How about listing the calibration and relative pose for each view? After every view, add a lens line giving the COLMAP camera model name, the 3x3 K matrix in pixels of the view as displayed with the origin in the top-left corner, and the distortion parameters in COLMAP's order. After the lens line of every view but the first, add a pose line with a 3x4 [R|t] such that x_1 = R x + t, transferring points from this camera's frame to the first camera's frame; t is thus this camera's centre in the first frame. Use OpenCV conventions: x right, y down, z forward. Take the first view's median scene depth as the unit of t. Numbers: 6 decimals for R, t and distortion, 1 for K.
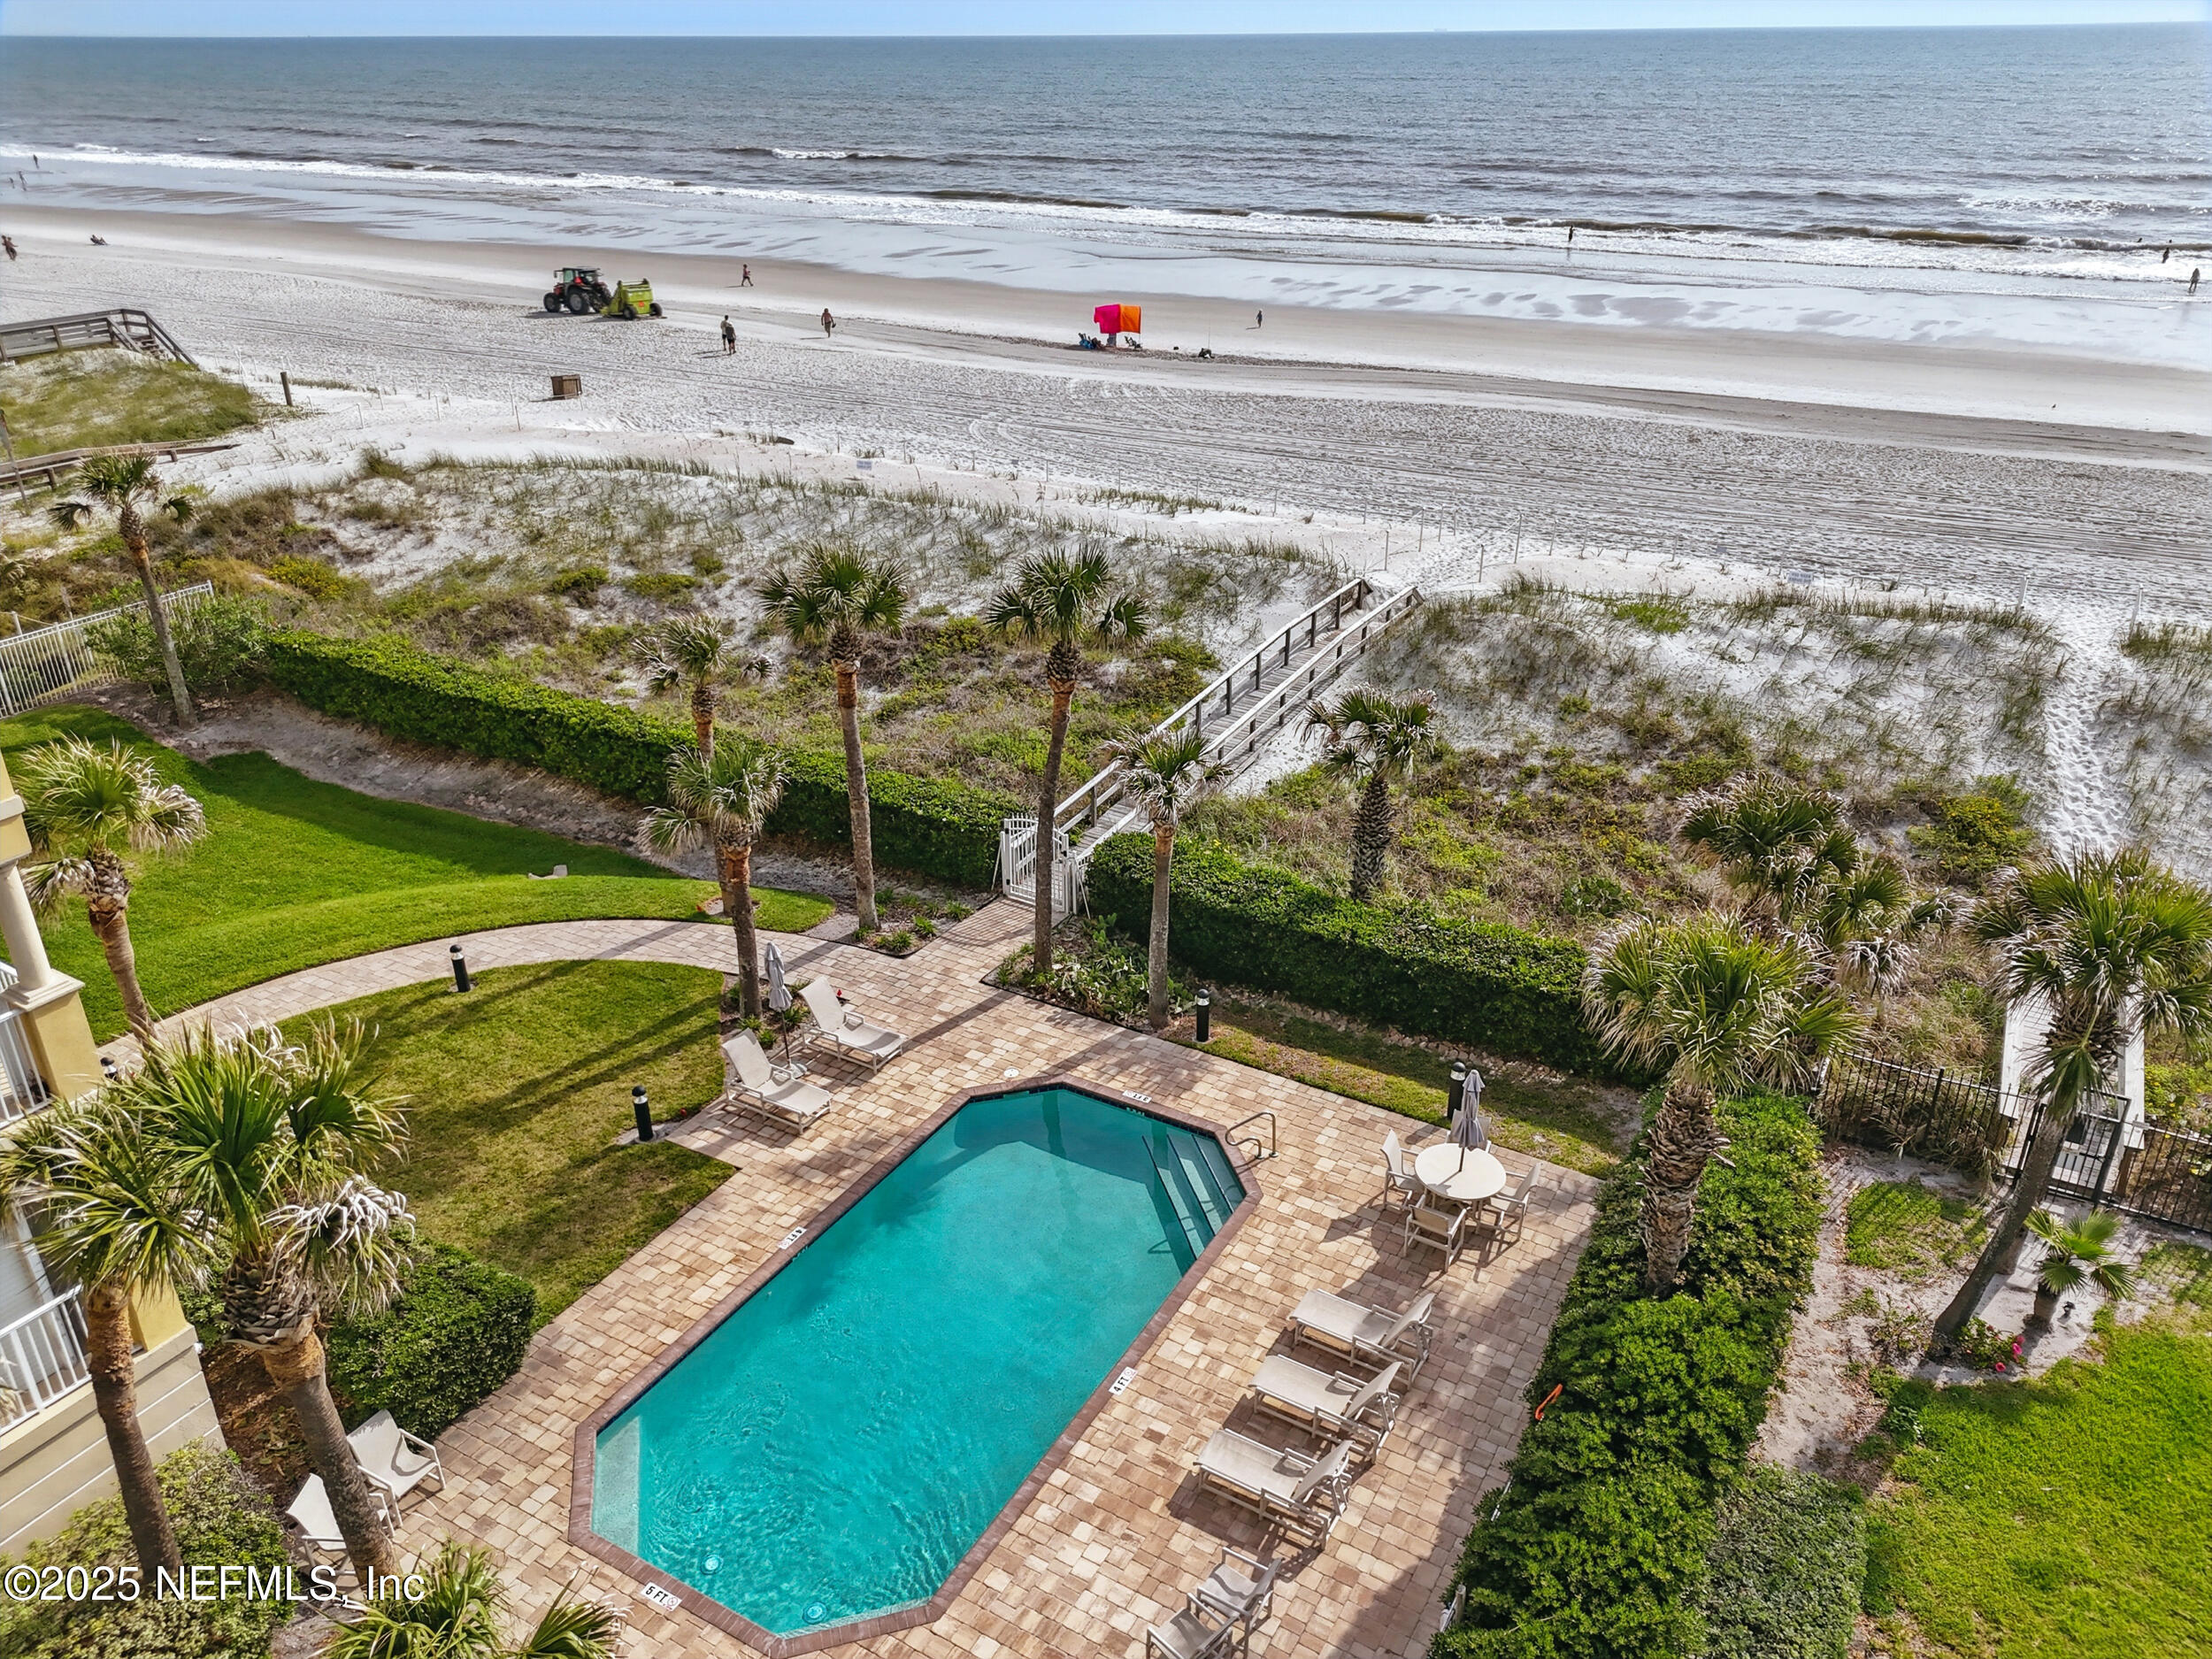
lens RADIAL K [[1578.6, 0, 1106.0], [0, 1578.6, 829.5], [0, 0, 1]] dist [0.072787, -0.081473]
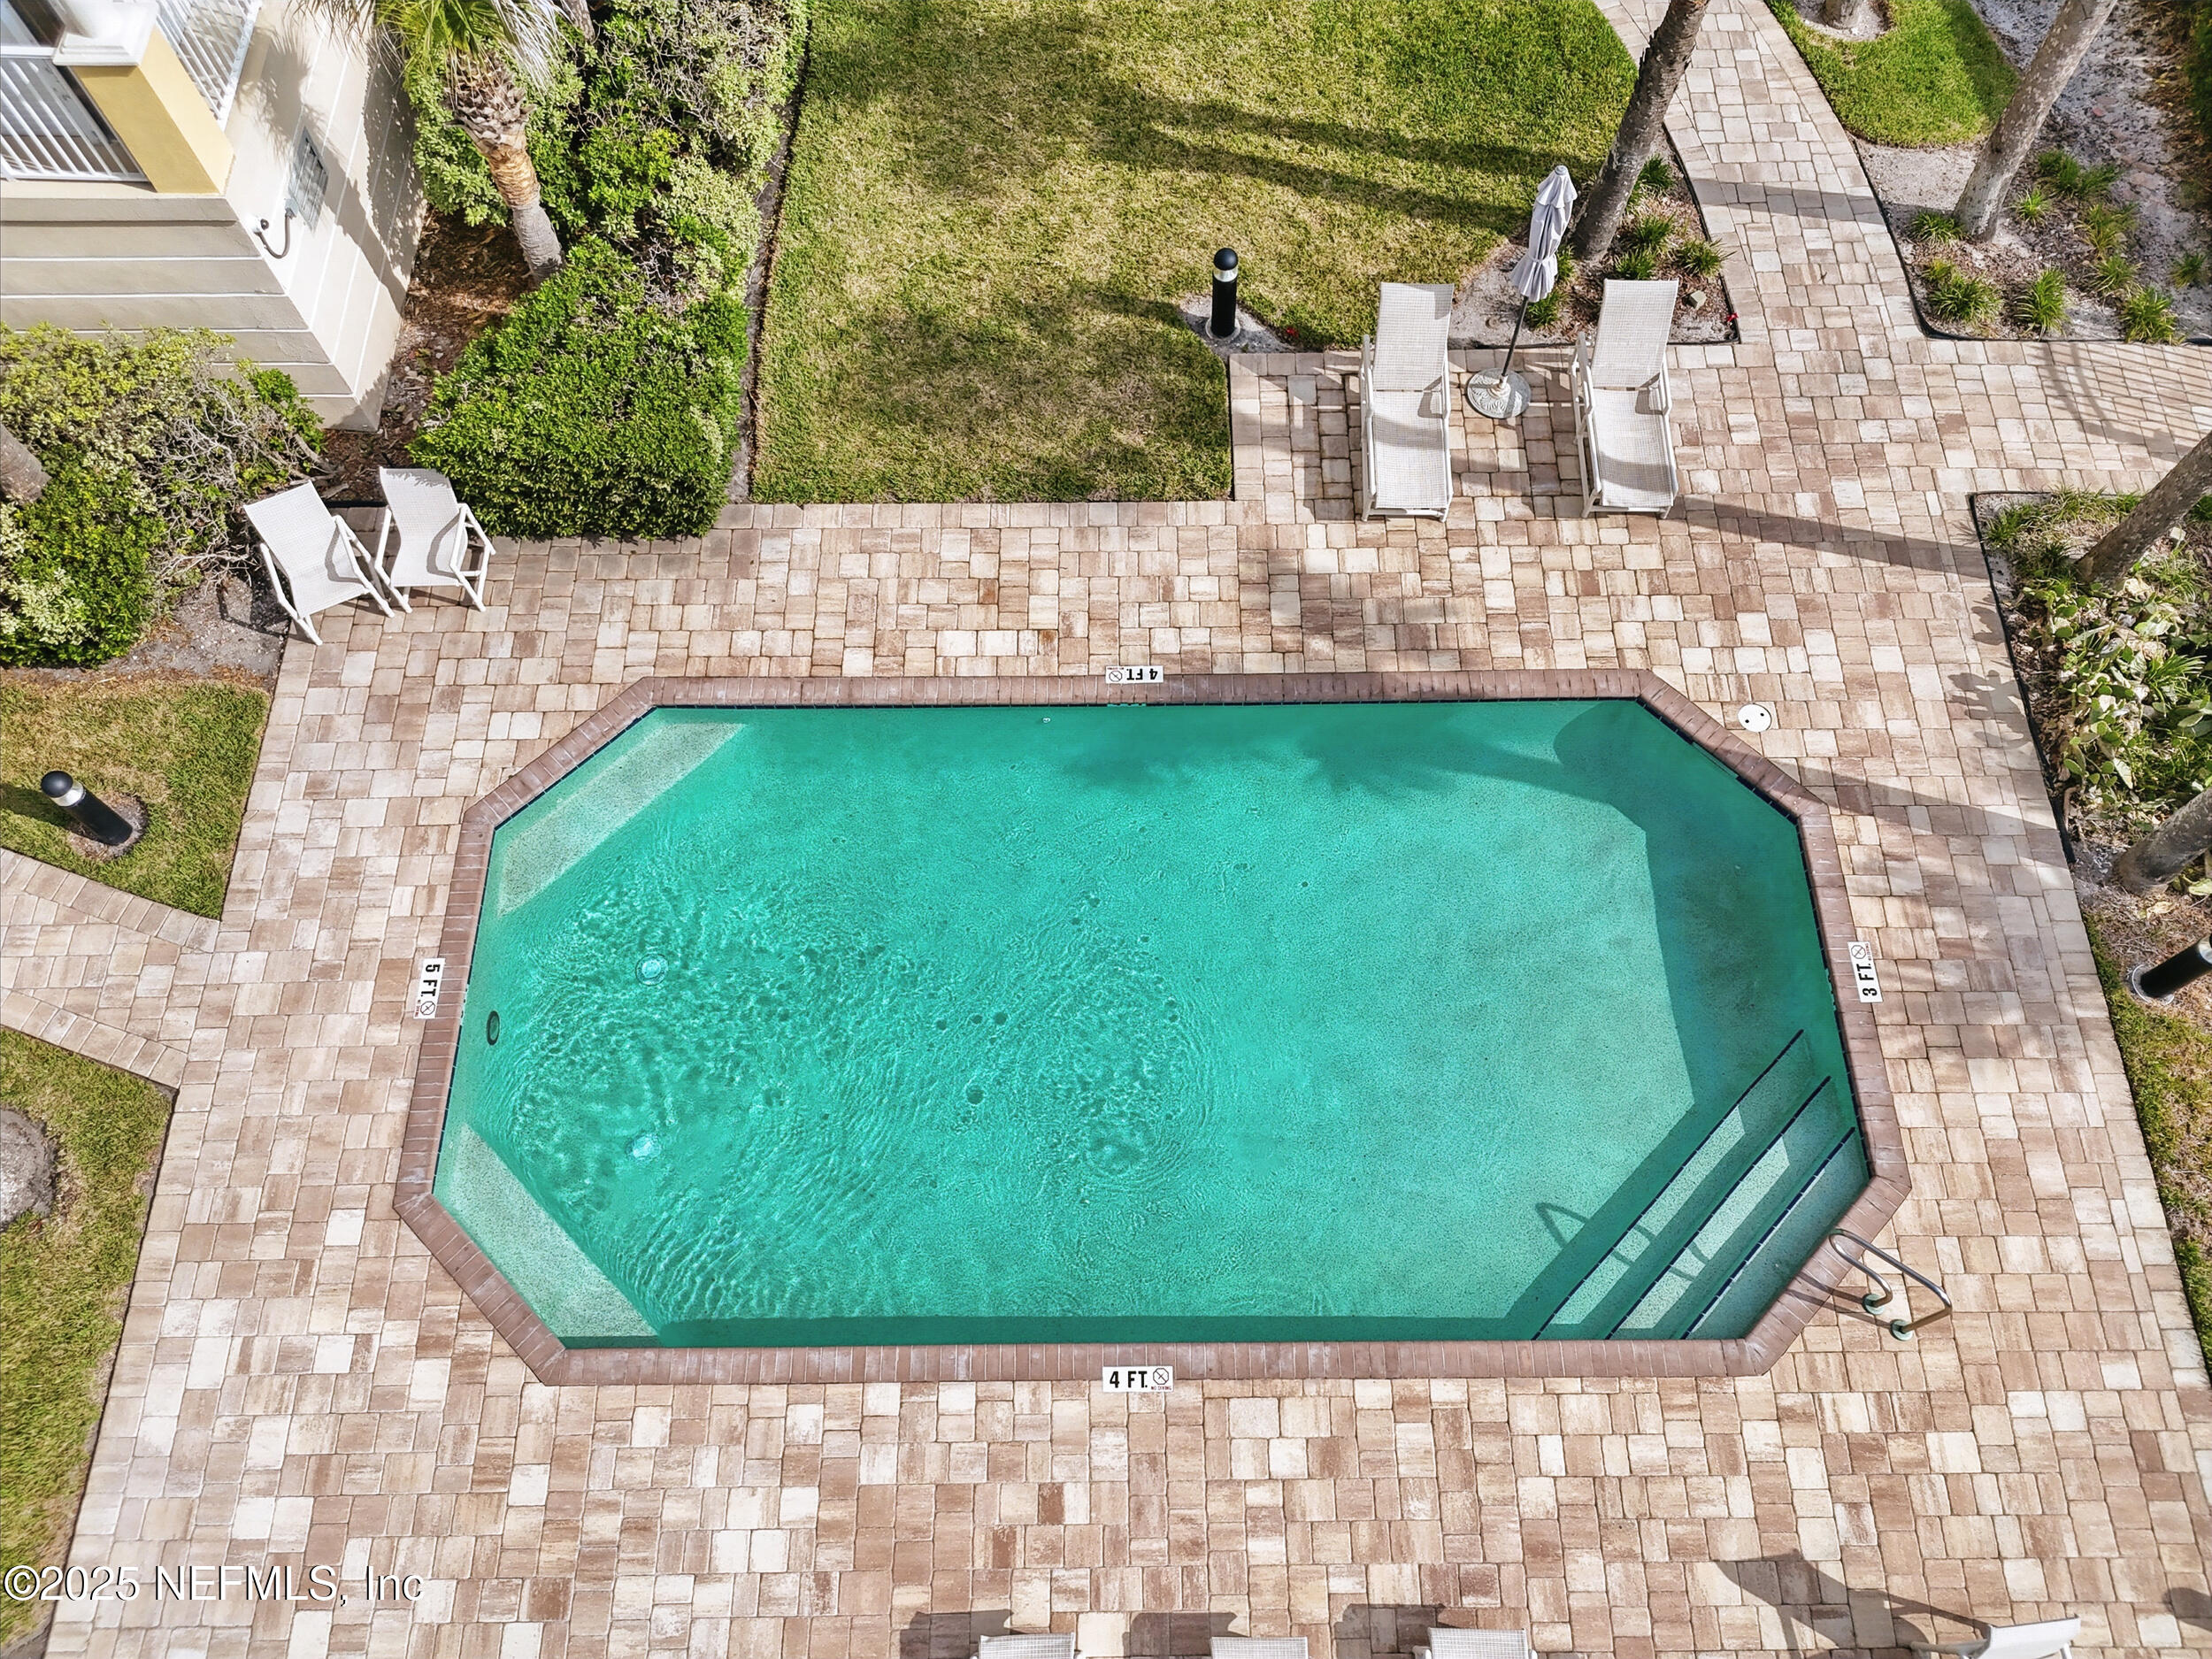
lens RADIAL K [[1578.6, 0, 1106.0], [0, 1578.6, 829.5], [0, 0, 1]] dist [0.072787, -0.081473]
pose [[0.510384, 0.787890, -0.344584, 0.036770], [-0.371421, 0.563371, 0.738010, -0.123061], [0.775599, -0.248683, 0.580175, 0.606855]]
